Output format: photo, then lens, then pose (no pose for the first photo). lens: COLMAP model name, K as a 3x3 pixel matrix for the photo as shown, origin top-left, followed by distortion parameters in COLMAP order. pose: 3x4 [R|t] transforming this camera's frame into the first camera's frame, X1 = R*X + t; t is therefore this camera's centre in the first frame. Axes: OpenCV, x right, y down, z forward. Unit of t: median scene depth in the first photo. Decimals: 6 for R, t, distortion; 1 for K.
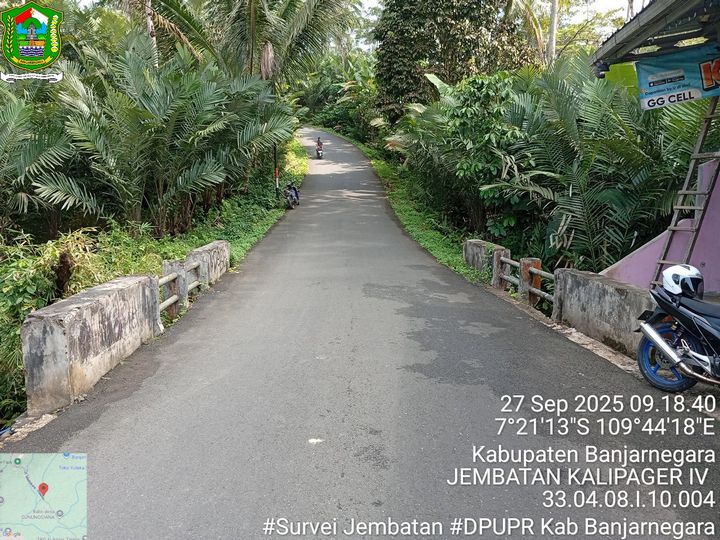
lens RADIAL K [[554.9, 0, 355.9], [0, 554.9, 273.2], [0, 0, 1]] dist [0.073029, -0.148977]
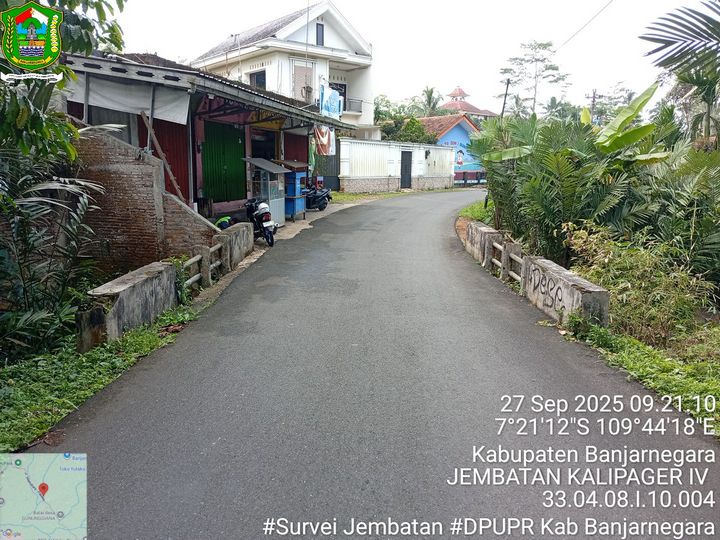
lens RADIAL K [[554.9, 0, 361.1], [0, 554.9, 271.4], [0, 0, 1]] dist [0.073029, -0.148977]
pose [[-0.998238, -0.022909, 0.054734, -0.031586], [-0.003949, 0.946066, 0.323948, -0.229537], [-0.059203, 0.323162, -0.944490, 1.418898]]
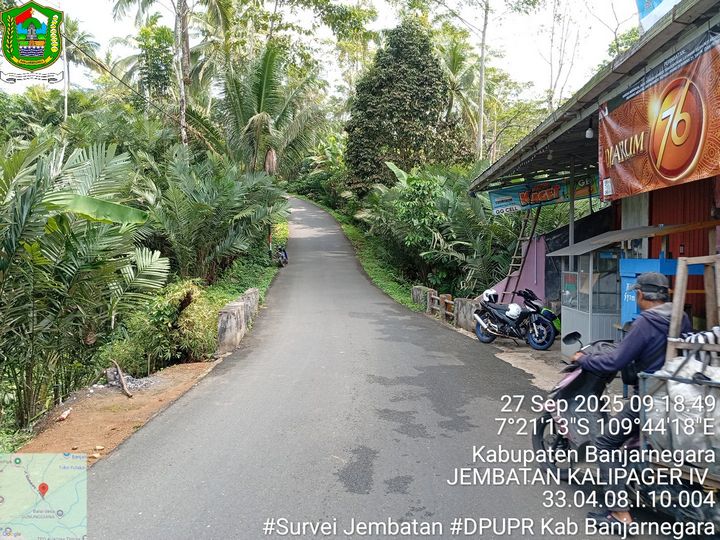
lens RADIAL K [[554.9, 0, 356.2], [0, 554.9, 272.7], [0, 0, 1]] dist [0.073029, -0.148977]
pose [[0.998057, -0.008467, 0.061726, -0.048860], [0.014802, 0.994582, -0.102899, 0.056358], [-0.060520, 0.103613, 0.992775, -0.496463]]
